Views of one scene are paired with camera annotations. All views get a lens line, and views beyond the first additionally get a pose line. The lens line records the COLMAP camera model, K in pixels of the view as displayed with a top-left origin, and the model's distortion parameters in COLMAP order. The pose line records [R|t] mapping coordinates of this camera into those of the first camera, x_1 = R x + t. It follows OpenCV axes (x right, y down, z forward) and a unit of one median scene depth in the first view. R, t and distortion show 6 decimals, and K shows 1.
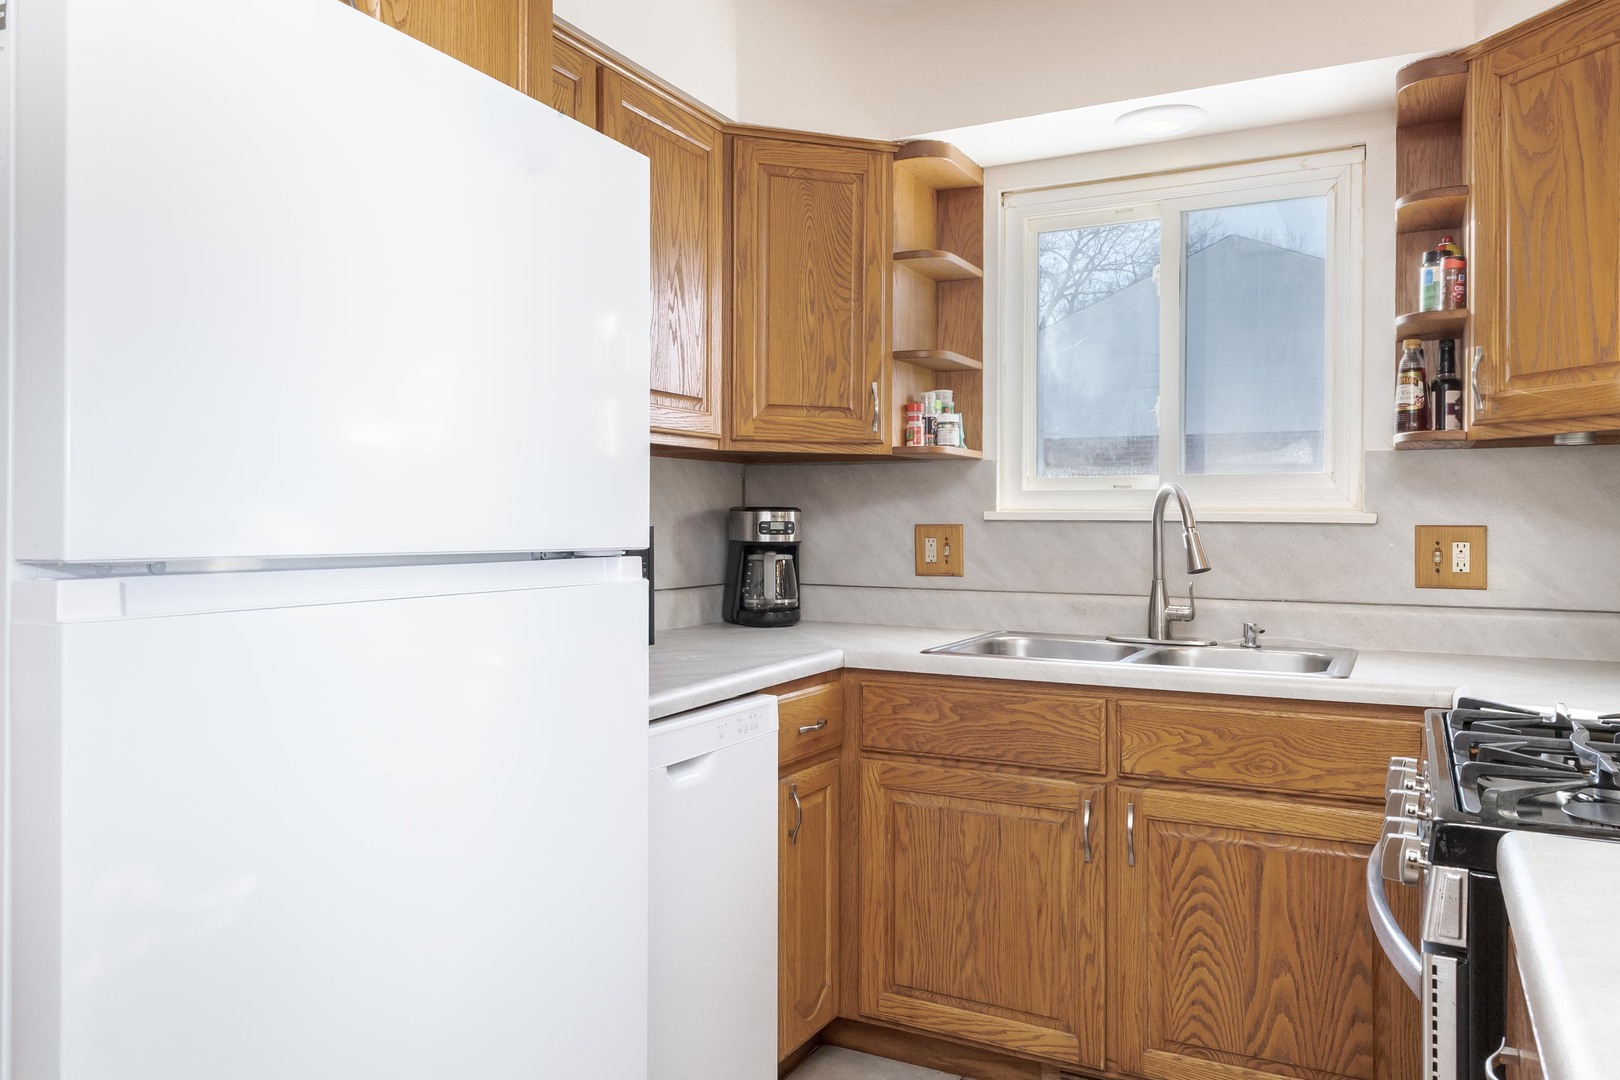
lens RADIAL K [[1131.2, 0, 807.3], [0, 1131.2, 527.5], [0, 0, 1]] dist [0.006683, 0.000632]
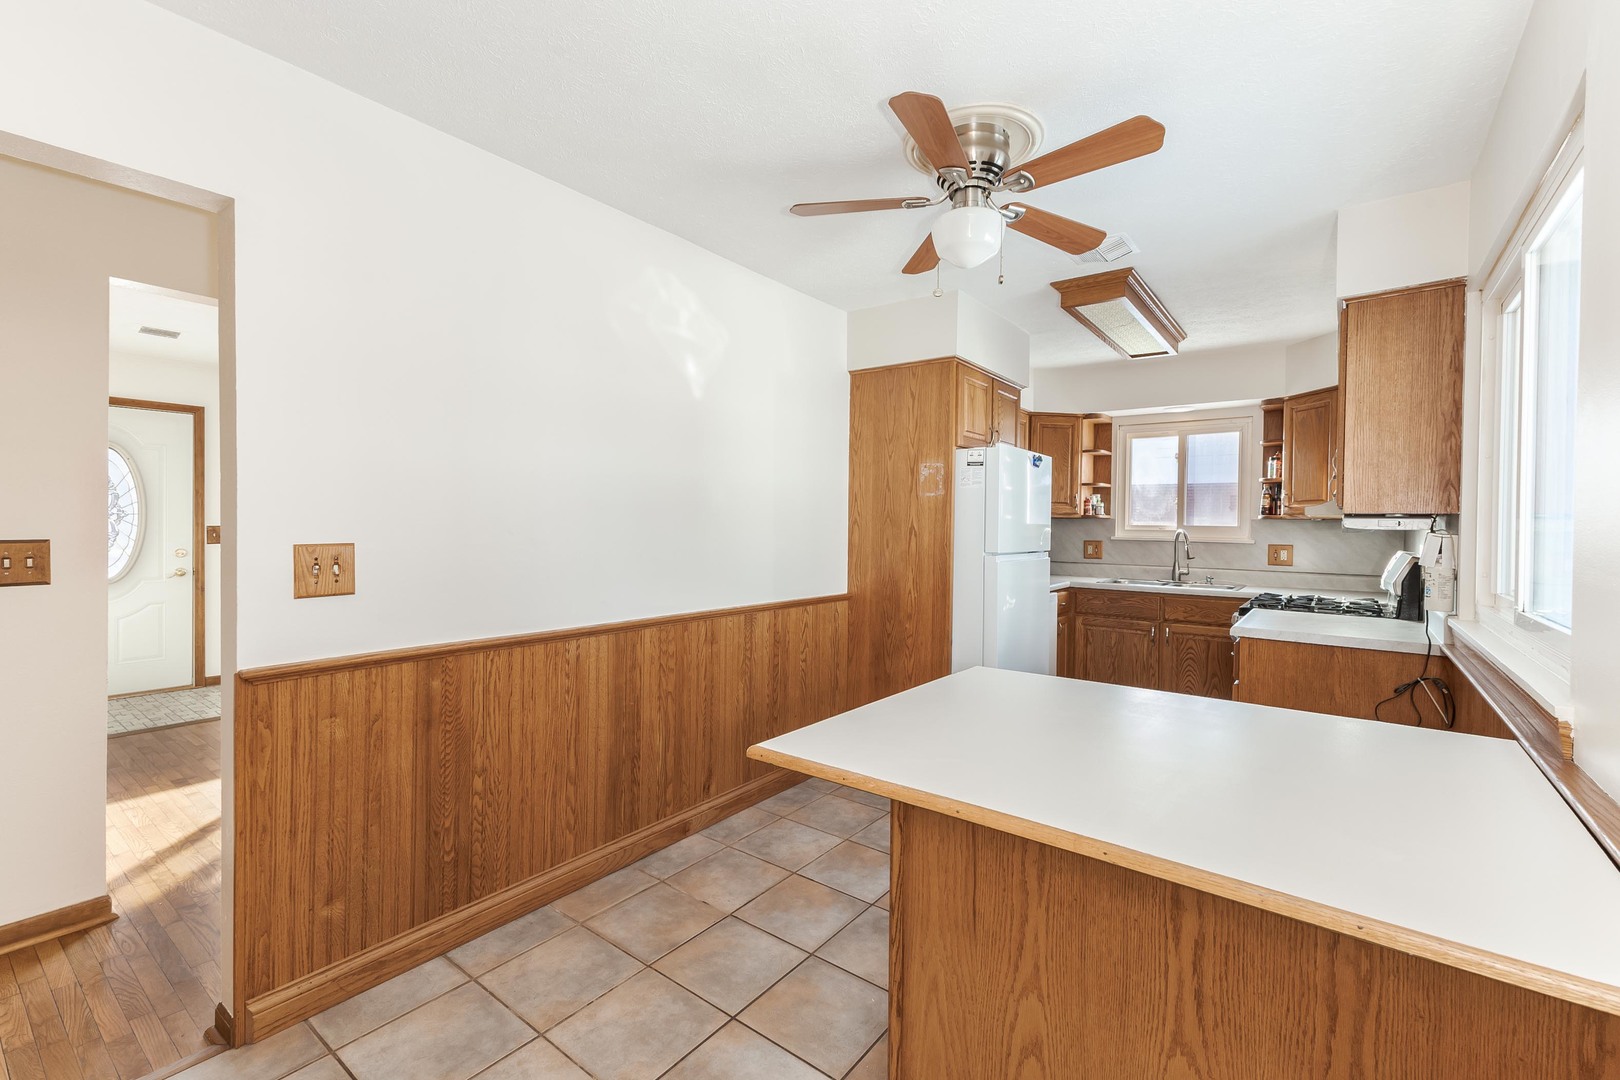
lens RADIAL K [[699.0, 0, 810.0], [0, 699.0, 540.0], [0, 0, 1]] dist [0.000299, 0.000135]
pose [[0.987042, 0.013155, -0.159925, -0.384370], [-0.010319, 0.999775, 0.018555, -0.037040], [0.160133, -0.016664, 0.986955, -1.072973]]
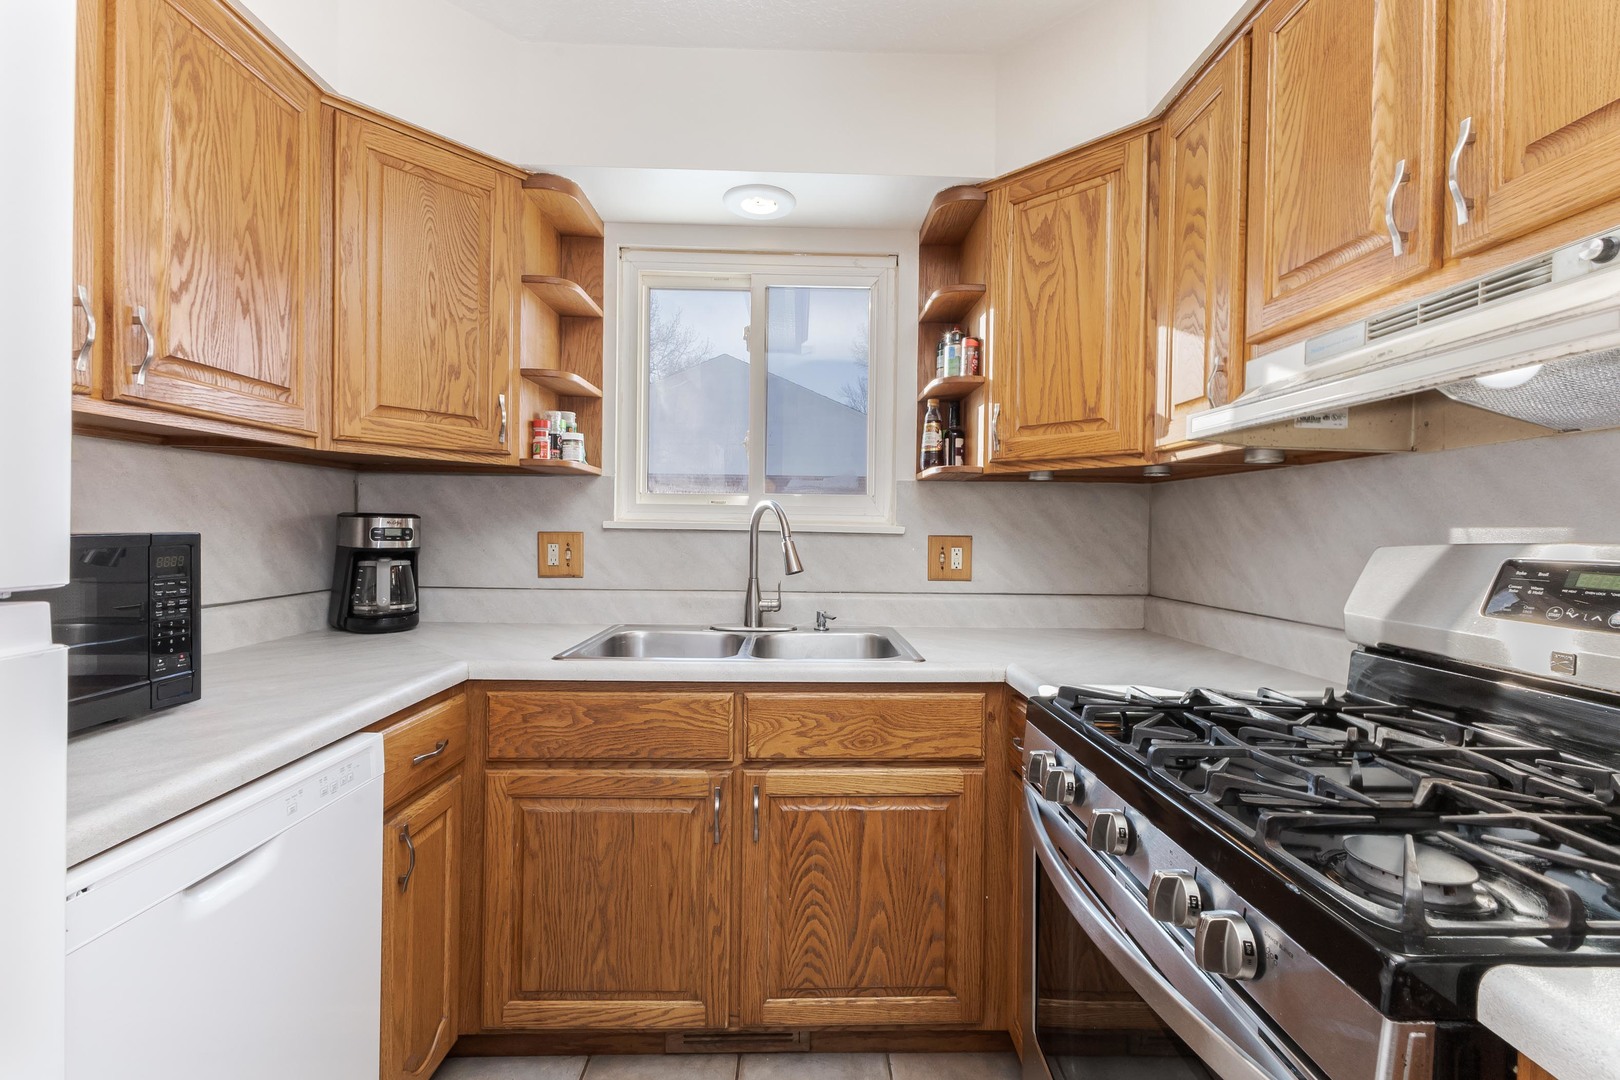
lens RADIAL K [[688.1, 0, 807.6], [0, 688.1, 532.1], [0, 0, 1]] dist [0.009184, 0.000169]
pose [[0.877626, 0.005652, 0.479313, 0.003710], [-0.006877, 0.999976, 0.000802, -0.005626], [-0.479297, -0.004000, 0.877644, 0.345253]]
